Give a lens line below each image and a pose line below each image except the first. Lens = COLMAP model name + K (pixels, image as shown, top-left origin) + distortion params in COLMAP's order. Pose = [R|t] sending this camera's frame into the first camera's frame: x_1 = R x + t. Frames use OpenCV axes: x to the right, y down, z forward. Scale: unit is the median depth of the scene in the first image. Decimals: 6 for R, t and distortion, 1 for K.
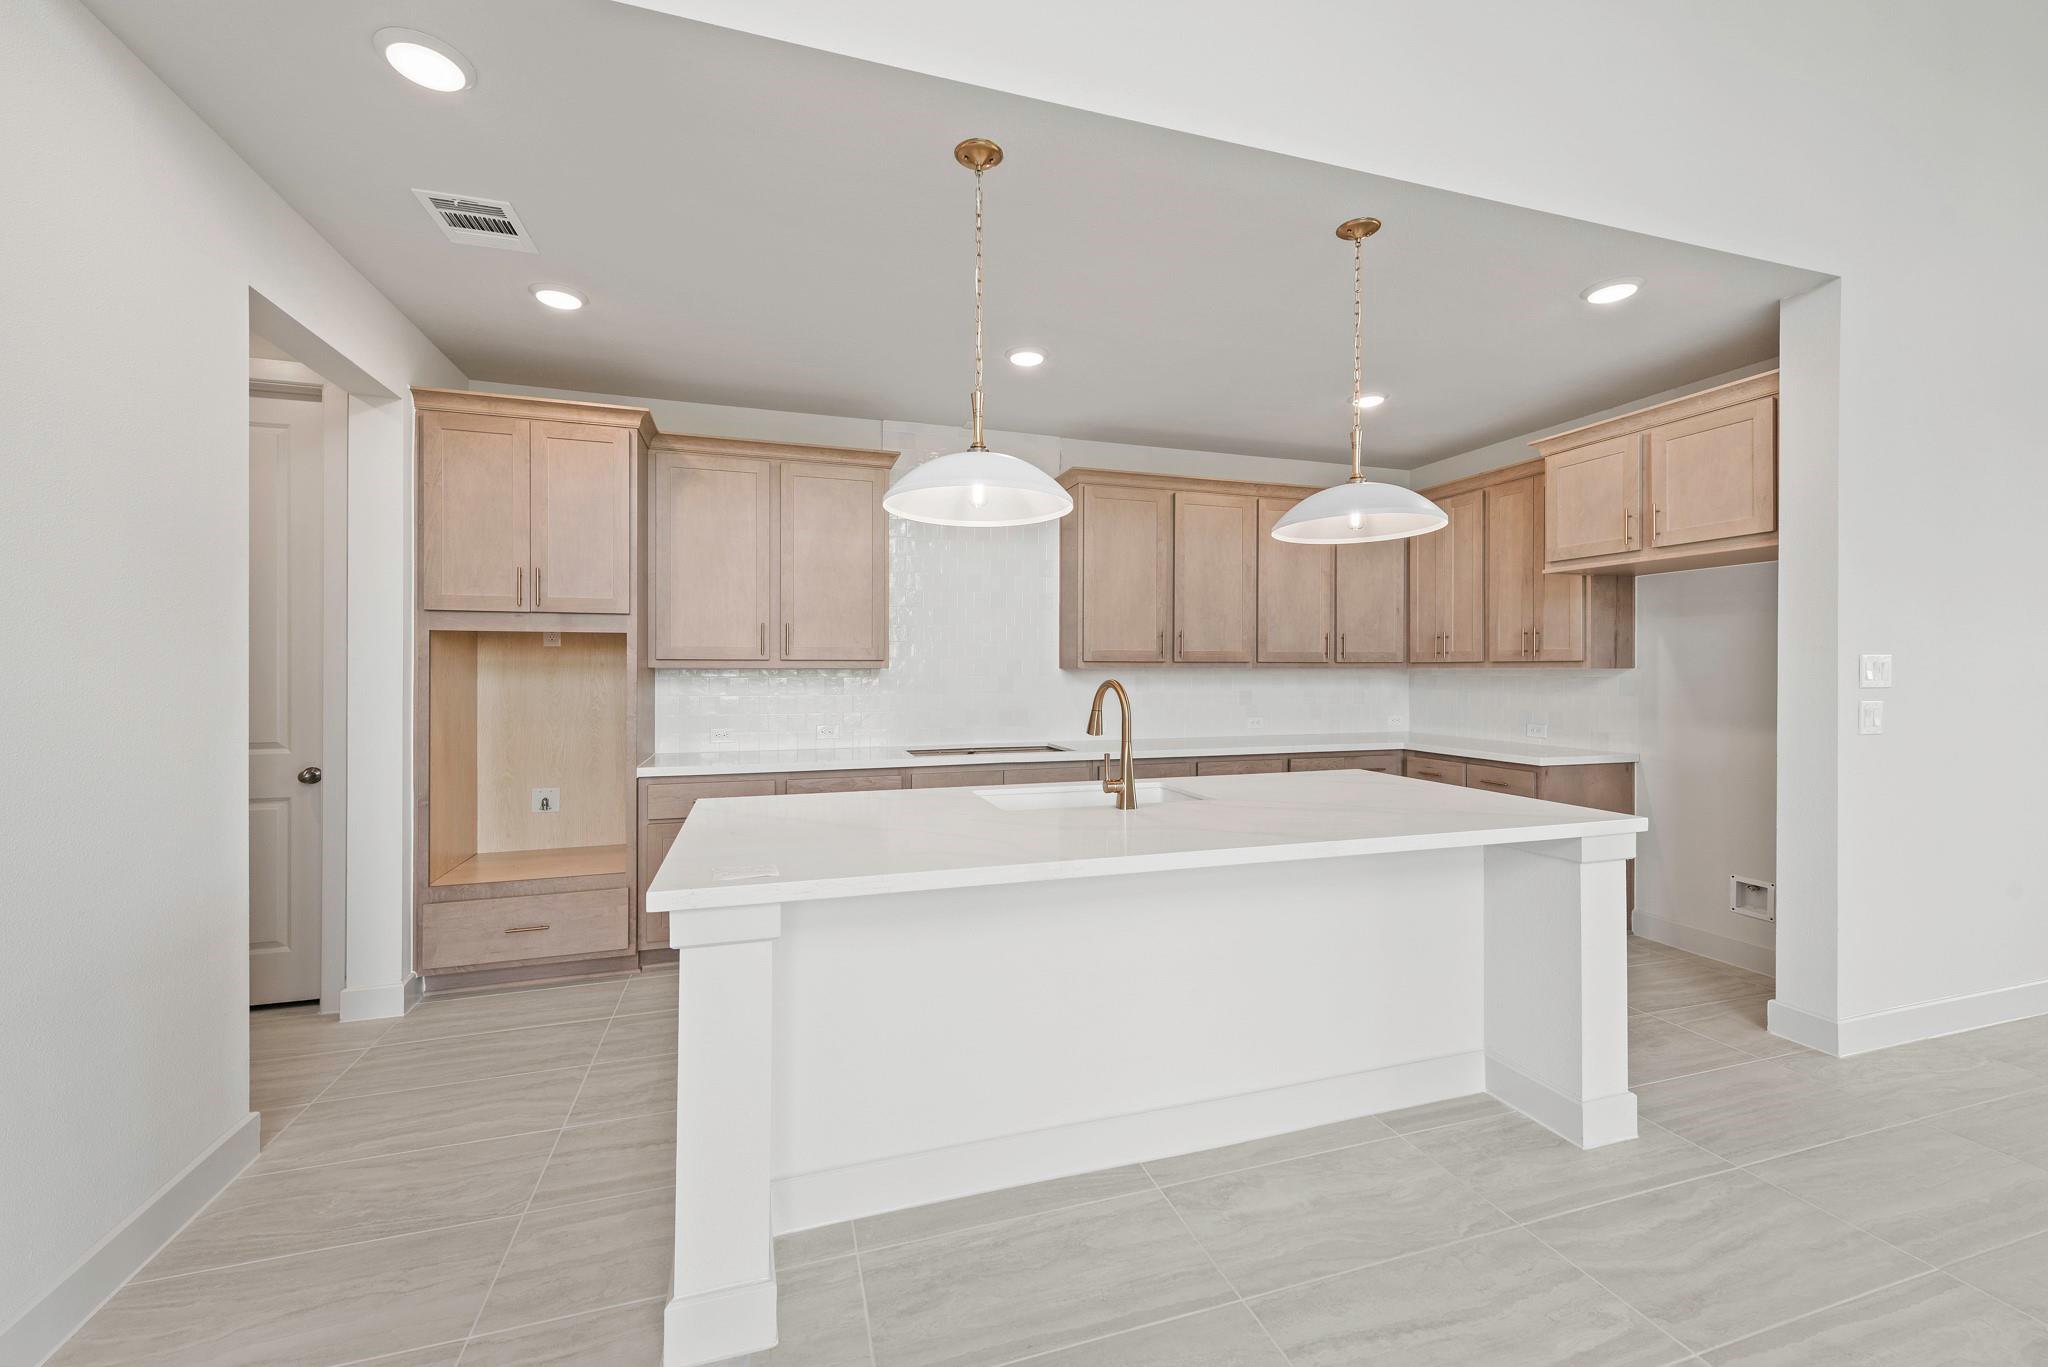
lens RADIAL K [[804.3, 0, 1027.2], [0, 804.3, 679.7], [0, 0, 1]] dist [-0.000849, -0.000014]
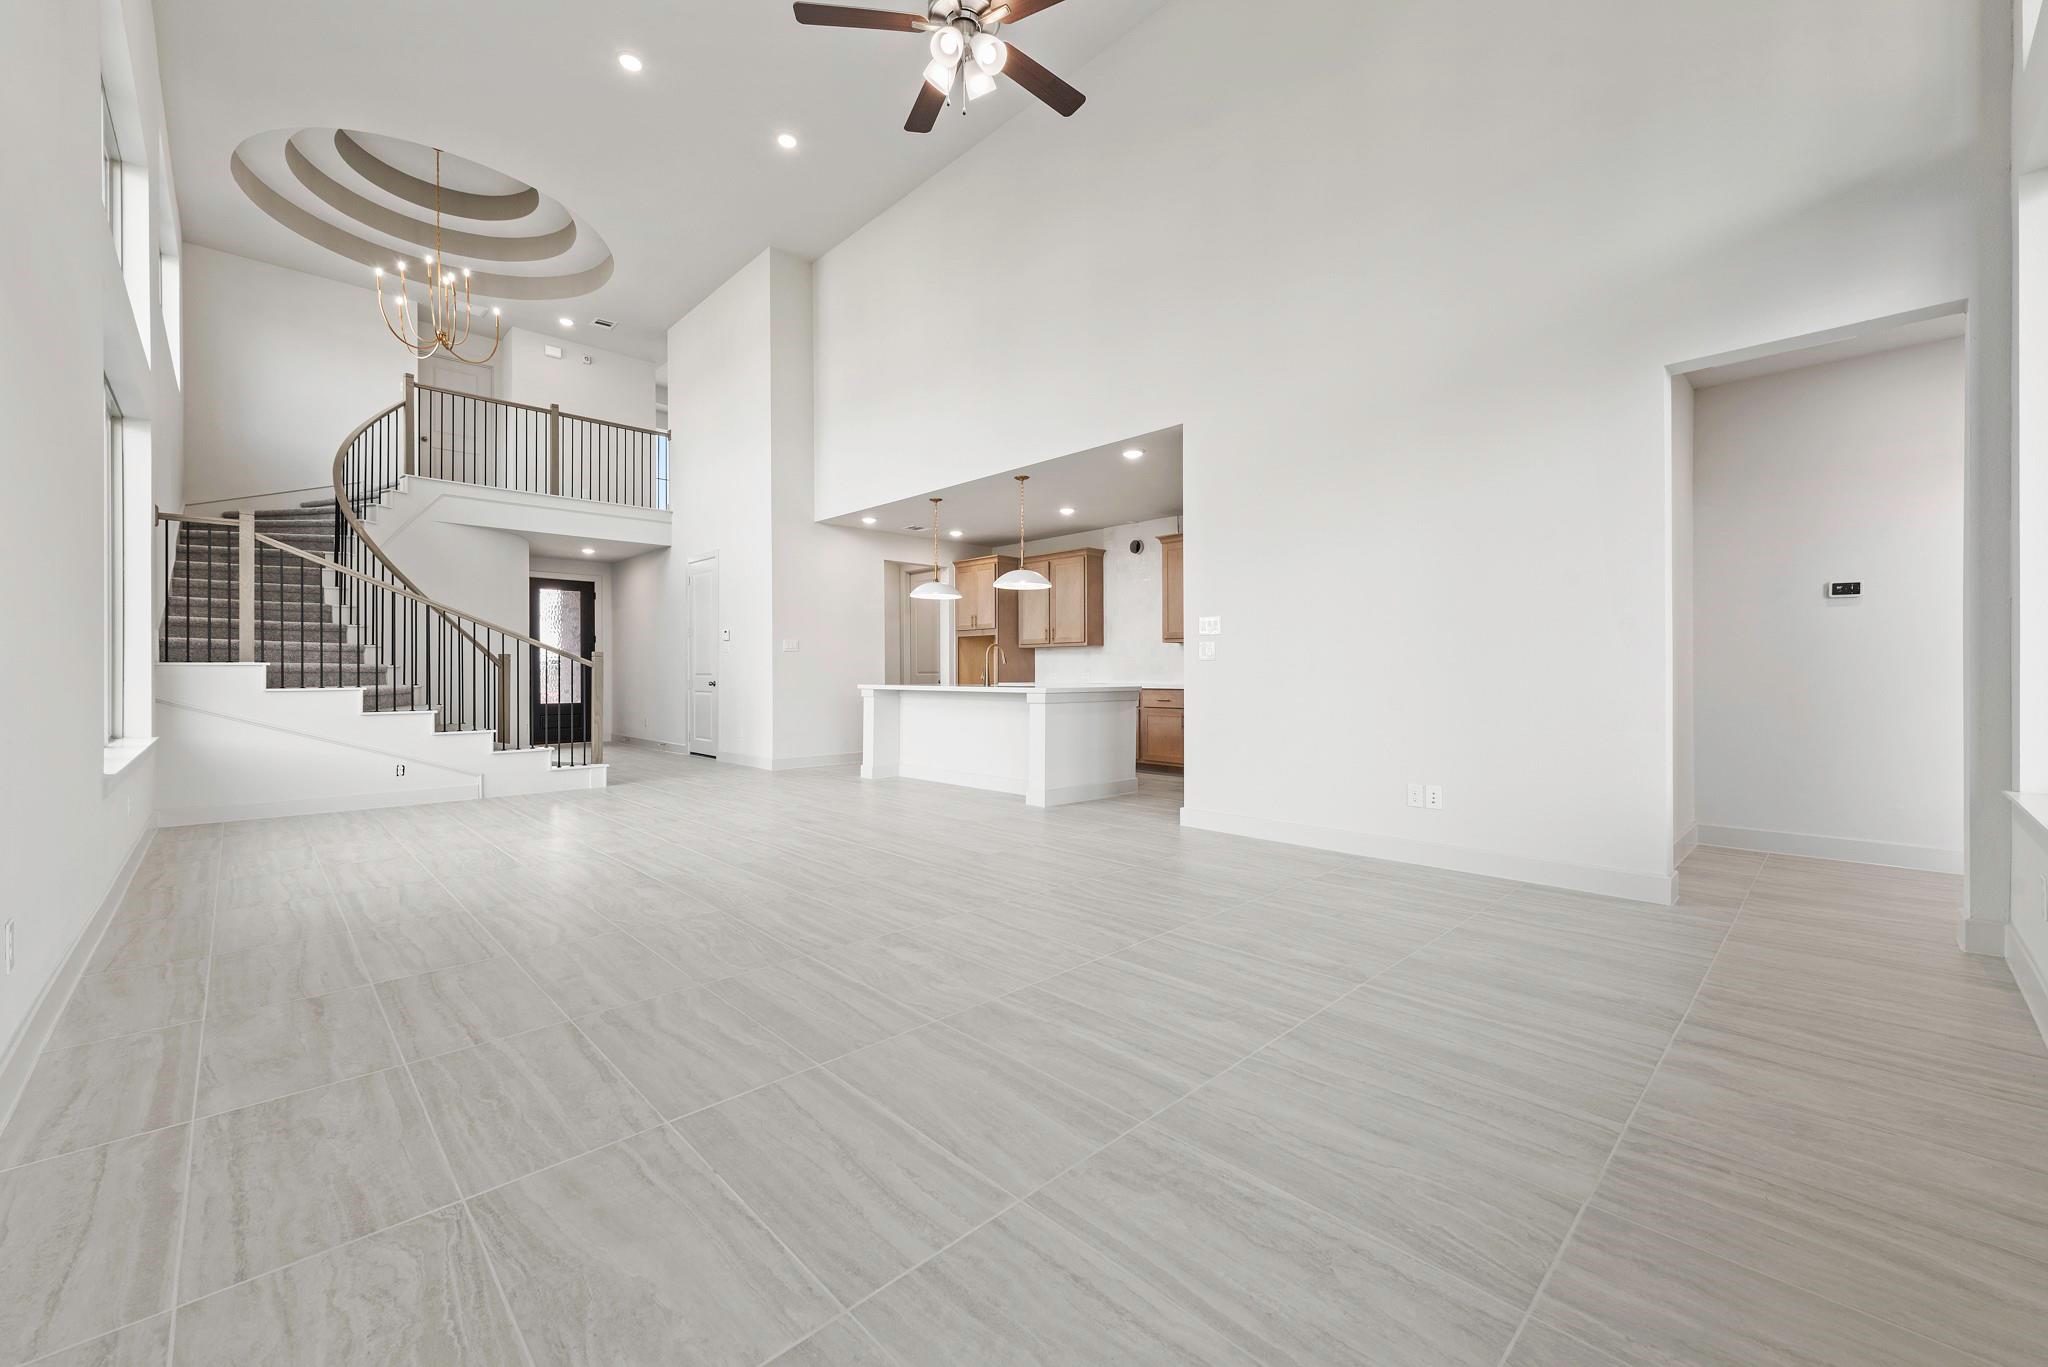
lens RADIAL K [[804.3, 0, 1021.9], [0, 804.3, 673.6], [0, 0, 1]] dist [-0.000849, -0.000014]
pose [[0.448993, -0.001221, -0.893534, 2.616222], [-0.002593, 0.999993, -0.002670, 0.108614], [0.893532, 0.003516, 0.448987, -0.251413]]
